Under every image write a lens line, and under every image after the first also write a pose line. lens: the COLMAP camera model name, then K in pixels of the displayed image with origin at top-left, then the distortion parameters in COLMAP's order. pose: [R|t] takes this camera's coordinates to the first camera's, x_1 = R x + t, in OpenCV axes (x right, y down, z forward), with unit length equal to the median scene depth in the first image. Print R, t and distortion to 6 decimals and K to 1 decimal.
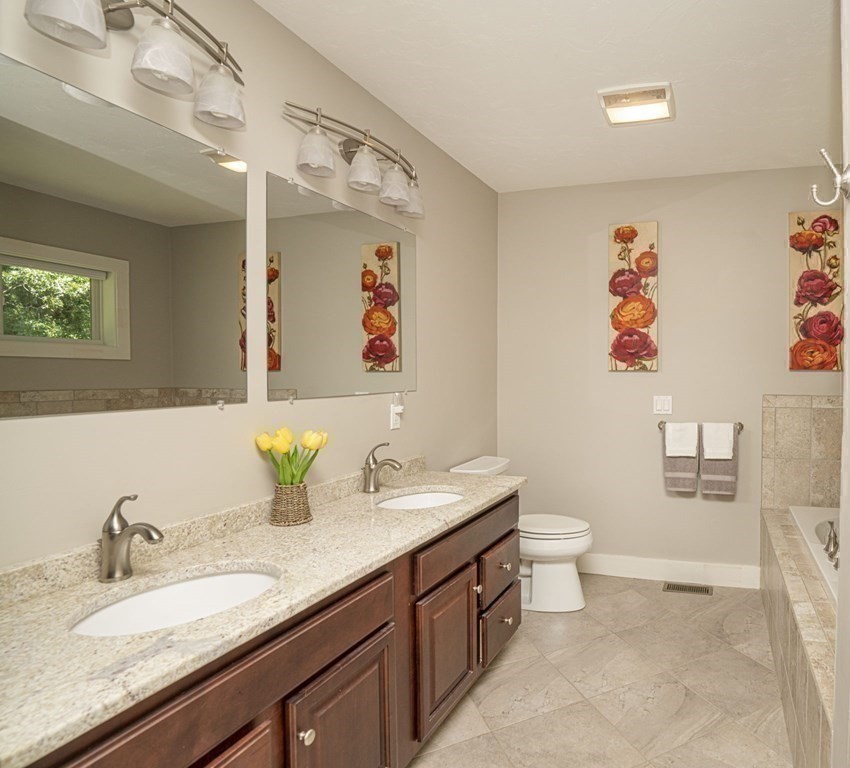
lens RADIAL K [[786.9, 0, 425.0], [0, 786.9, 384.0], [0, 0, 1]] dist [-0.083728, 0.006613]
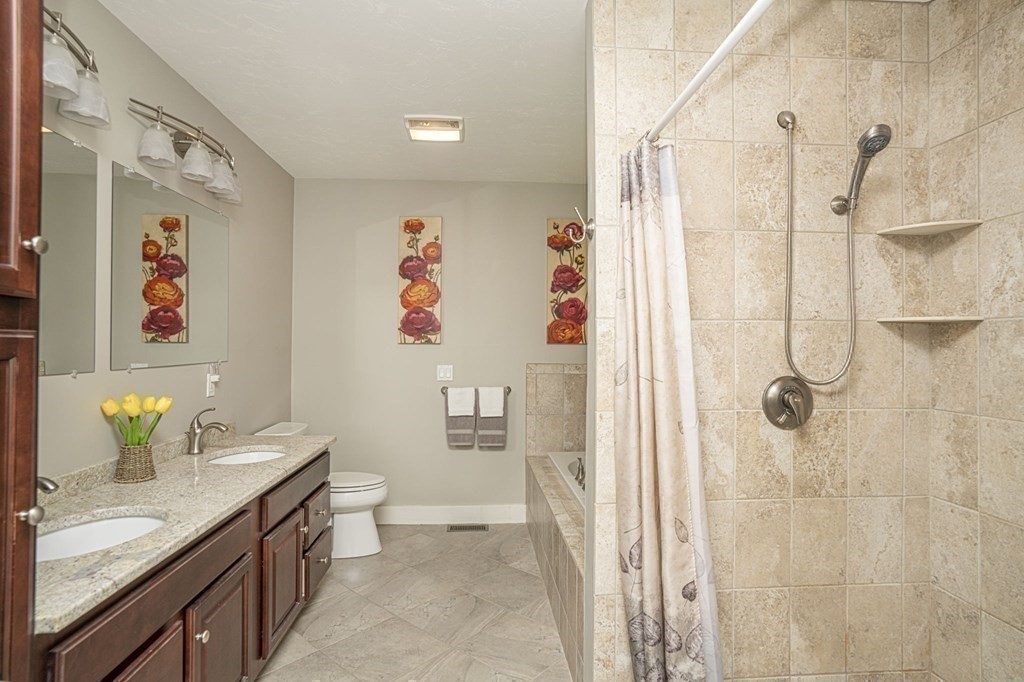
lens RADIAL K [[486.9, 0, 512.0], [0, 486.9, 341.0], [0, 0, 1]] dist [-0.030903, -0.000197]
pose [[0.940020, 0.008505, 0.341014, 0.131467], [0.000921, 0.999622, -0.027470, -0.000880], [-0.341119, 0.026136, 0.939657, 0.244071]]
